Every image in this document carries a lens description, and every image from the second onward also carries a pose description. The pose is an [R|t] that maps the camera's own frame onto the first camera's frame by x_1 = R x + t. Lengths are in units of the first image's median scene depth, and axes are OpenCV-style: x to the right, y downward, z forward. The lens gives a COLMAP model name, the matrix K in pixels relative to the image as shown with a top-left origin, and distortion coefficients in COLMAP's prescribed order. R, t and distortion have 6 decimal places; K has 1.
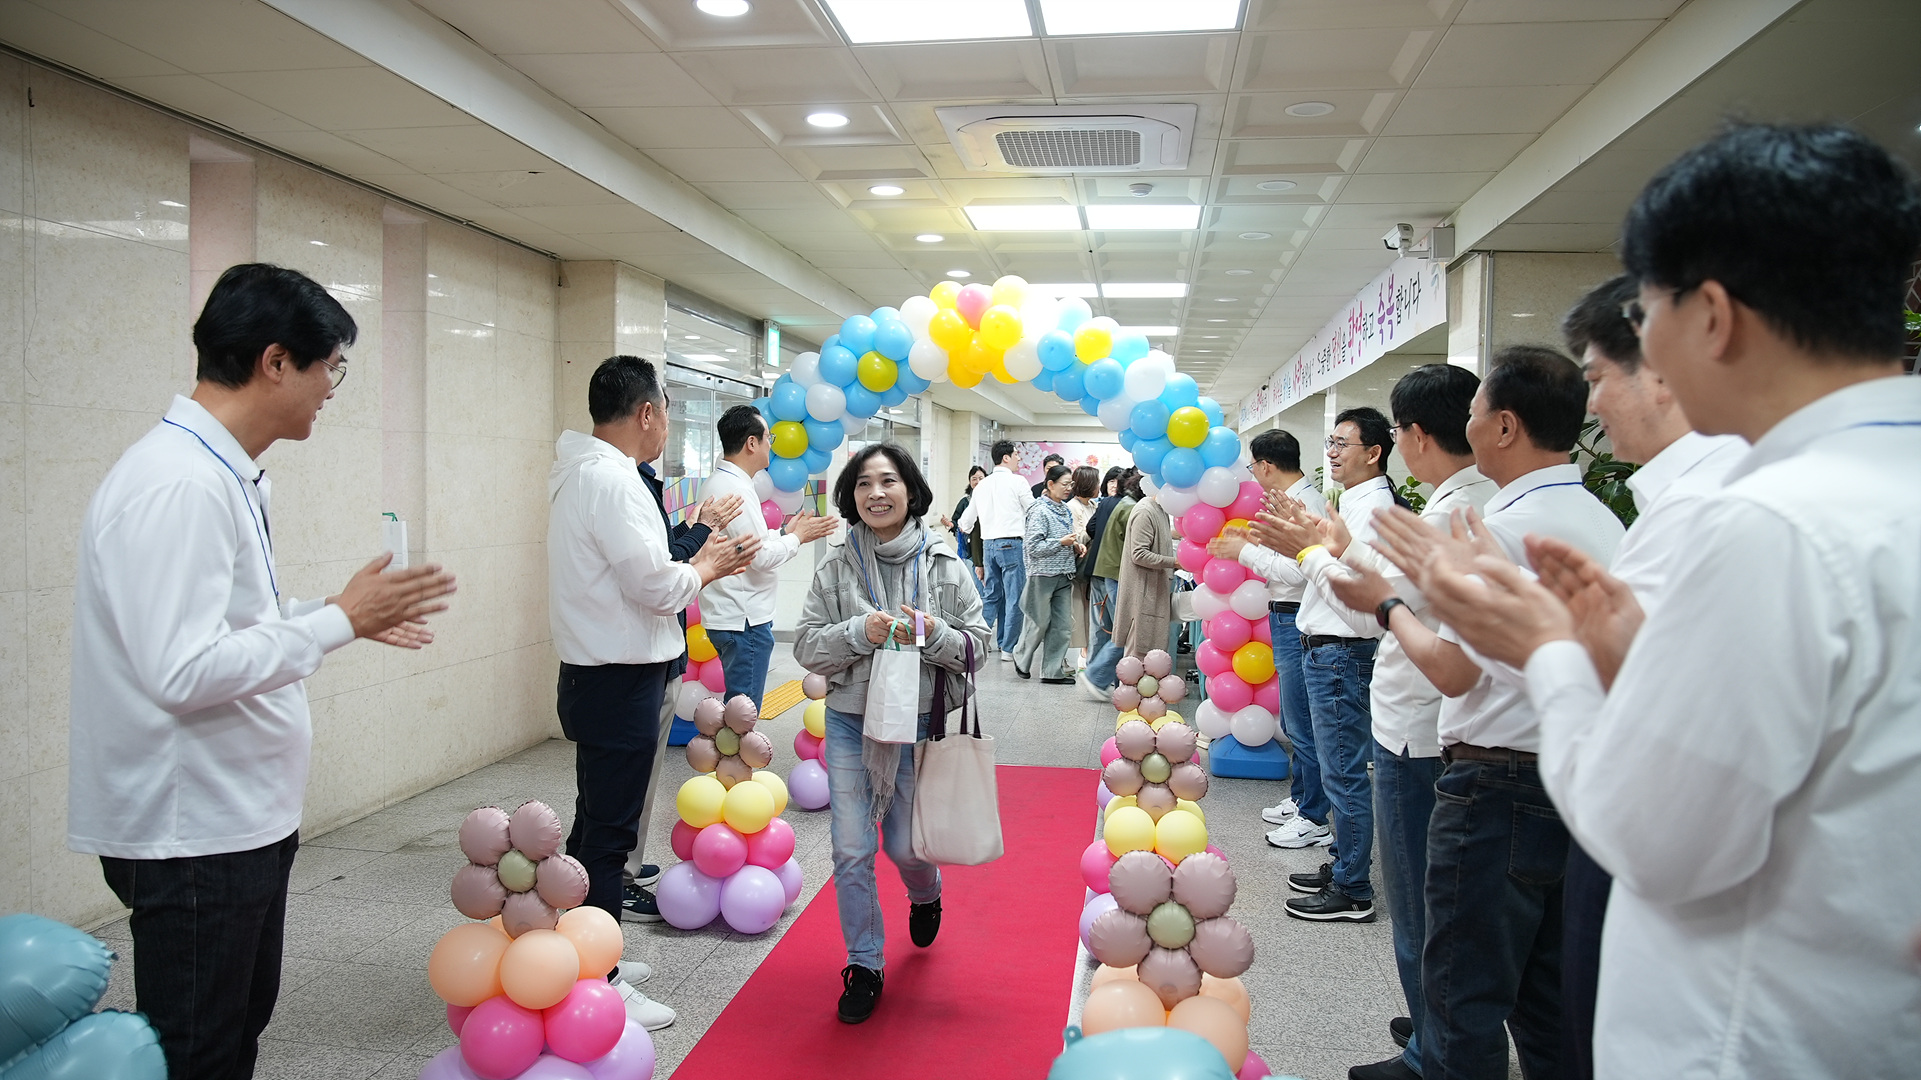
lens RADIAL K [[1326.0, 0, 963.0], [0, 1326.0, 535.5], [0, 0, 1]] dist [-0.018477, 0.006099]
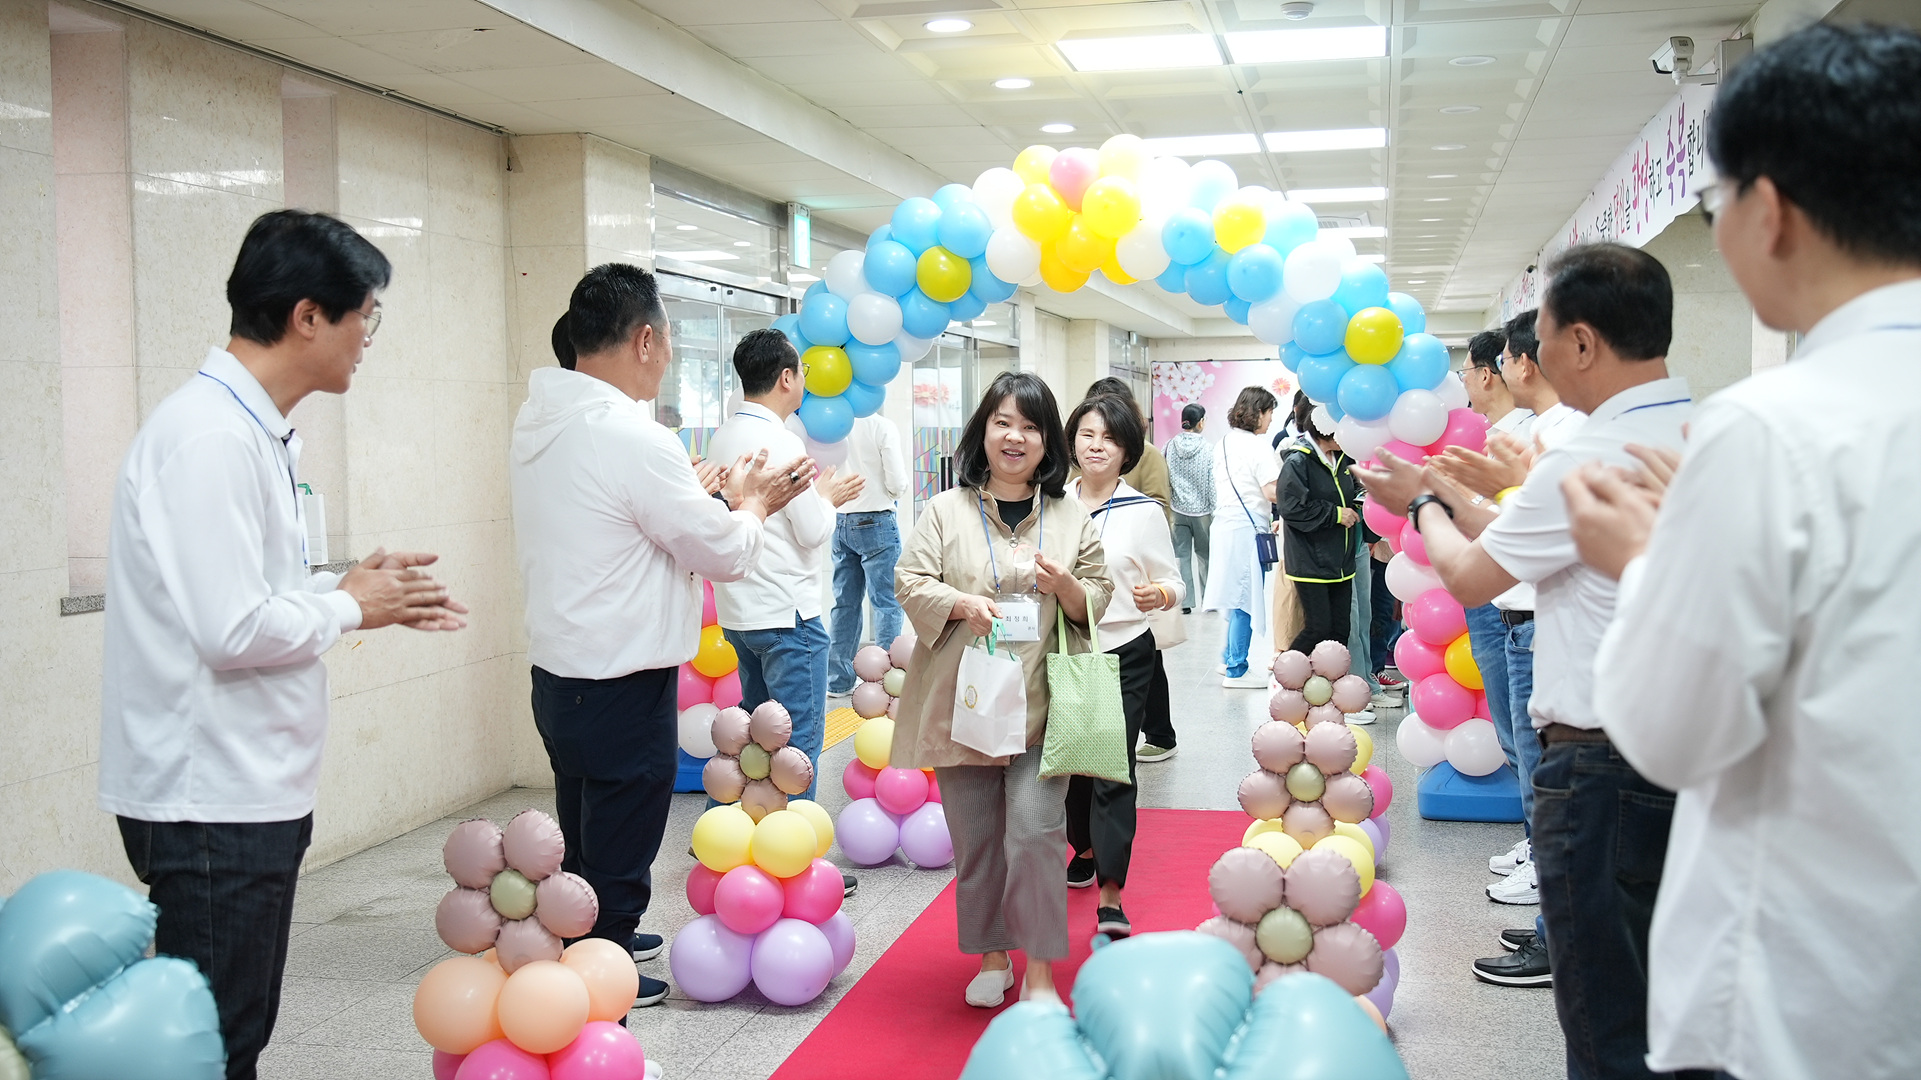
lens RADIAL K [[2034.9, 0, 961.4], [0, 2034.9, 527.2], [0, 0, 1]] dist [0.084028, -0.138185]
pose [[0.997296, -0.025981, -0.068743, 0.021443], [0.026557, 0.999619, 0.007480, 0.008739], [0.068522, -0.009286, 0.997606, -0.138214]]
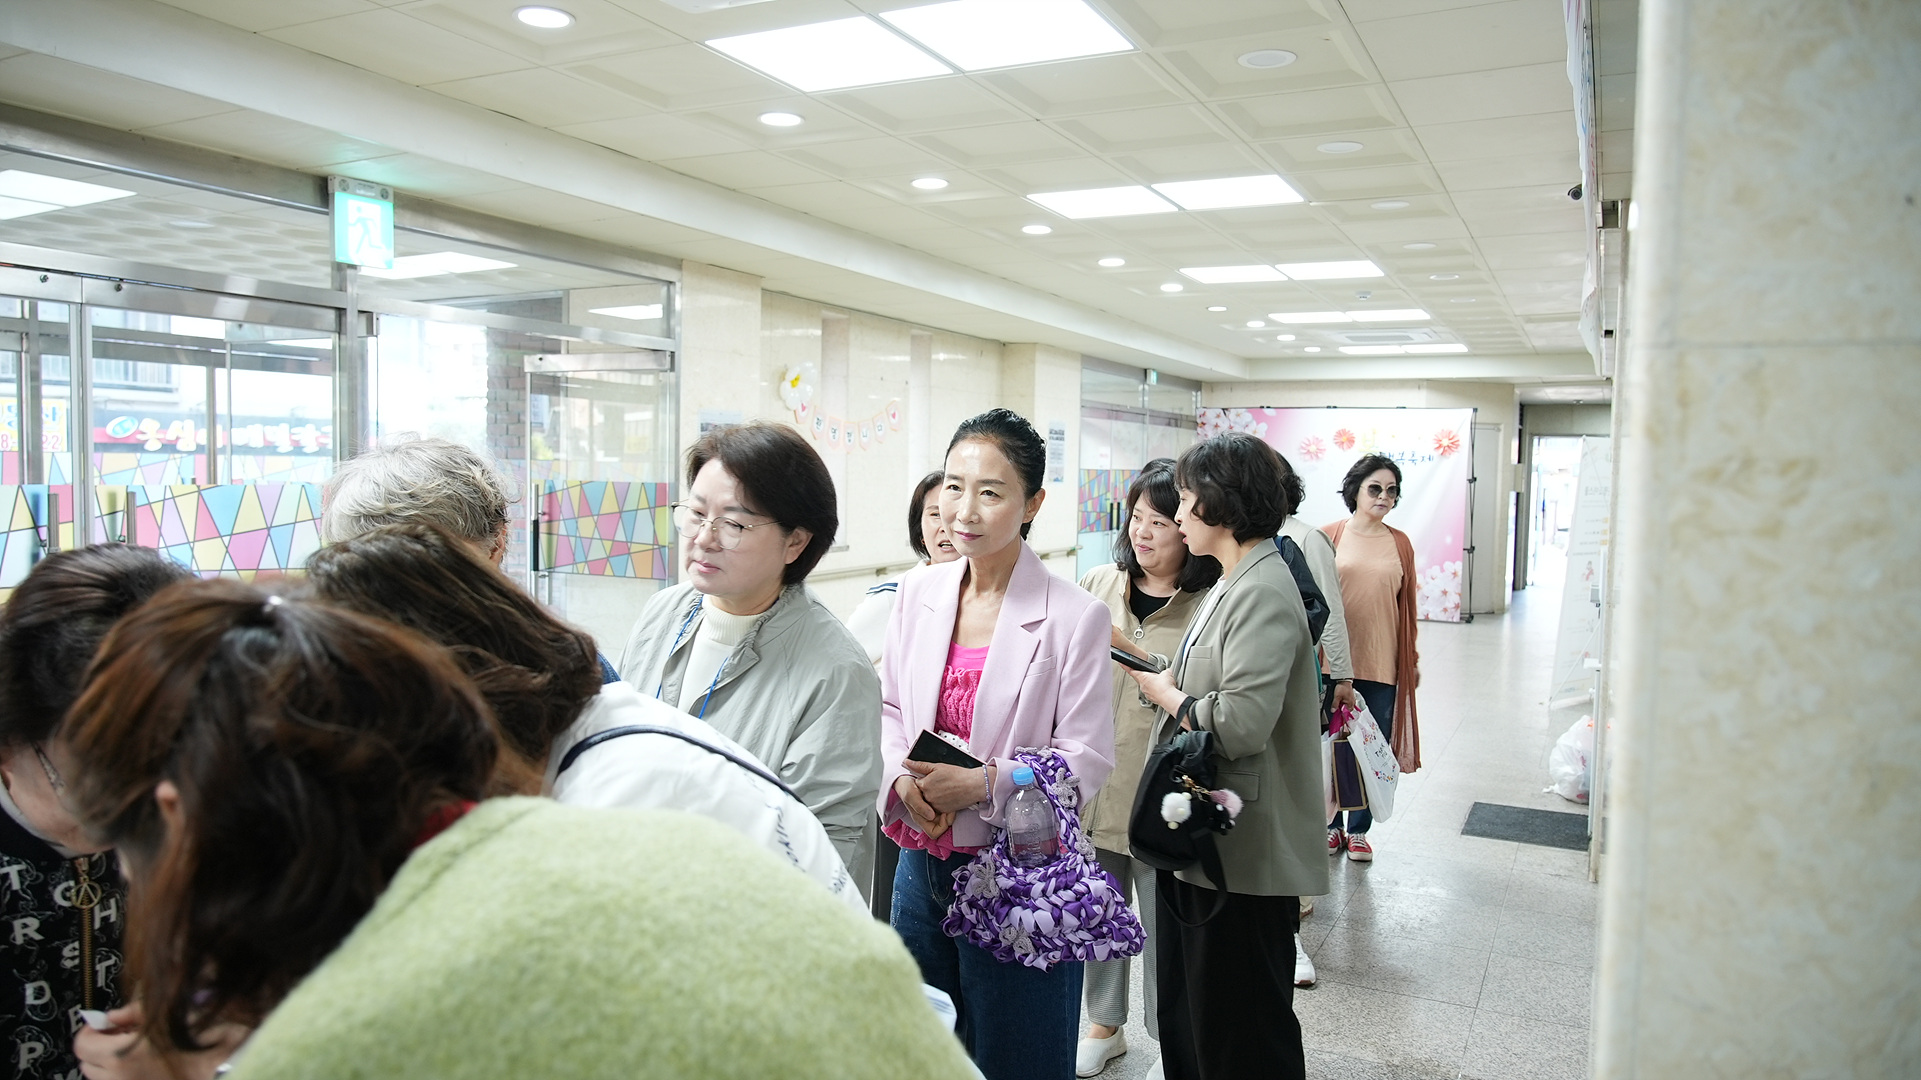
lens RADIAL K [[1309.9, 0, 949.0], [0, 1309.9, 530.2], [0, 0, 1]] dist [-0.019283, 0.000639]
pose [[0.944814, 0.014576, -0.327283, 0.466580], [-0.013483, 0.999893, 0.005607, -0.071005], [0.327330, -0.000885, 0.944910, 1.603282]]
